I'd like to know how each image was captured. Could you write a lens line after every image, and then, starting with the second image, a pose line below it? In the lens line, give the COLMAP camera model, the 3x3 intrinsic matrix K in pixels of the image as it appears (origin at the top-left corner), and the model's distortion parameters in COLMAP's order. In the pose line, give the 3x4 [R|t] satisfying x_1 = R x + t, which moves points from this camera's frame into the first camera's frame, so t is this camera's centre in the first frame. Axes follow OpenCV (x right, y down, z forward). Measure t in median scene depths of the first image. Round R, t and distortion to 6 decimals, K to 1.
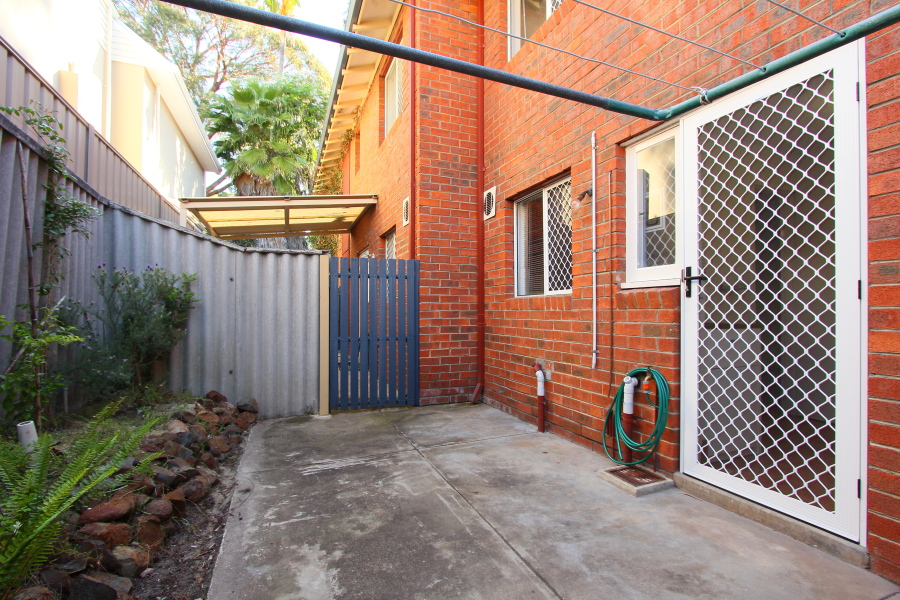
lens RADIAL K [[409.7, 0, 448.2], [0, 409.7, 329.8], [0, 0, 1]] dist [-0.020185, 0.003884]
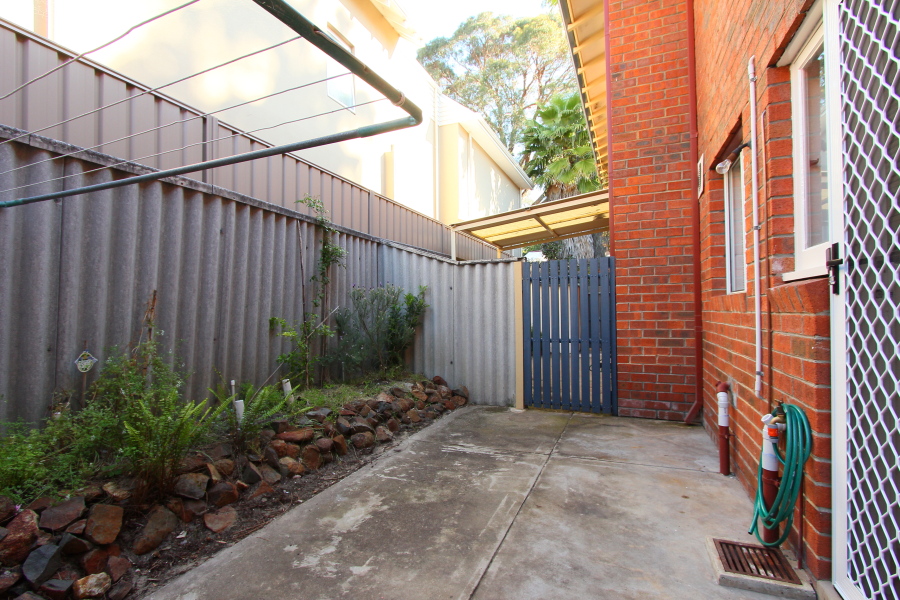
lens RADIAL K [[409.7, 0, 448.2], [0, 409.7, 329.8], [0, 0, 1]] dist [-0.020185, 0.003884]
pose [[0.709825, 0.024175, -0.703963, 0.390621], [-0.019181, 0.999704, 0.014991, -0.016766], [0.704117, 0.002862, 0.710078, 0.116307]]
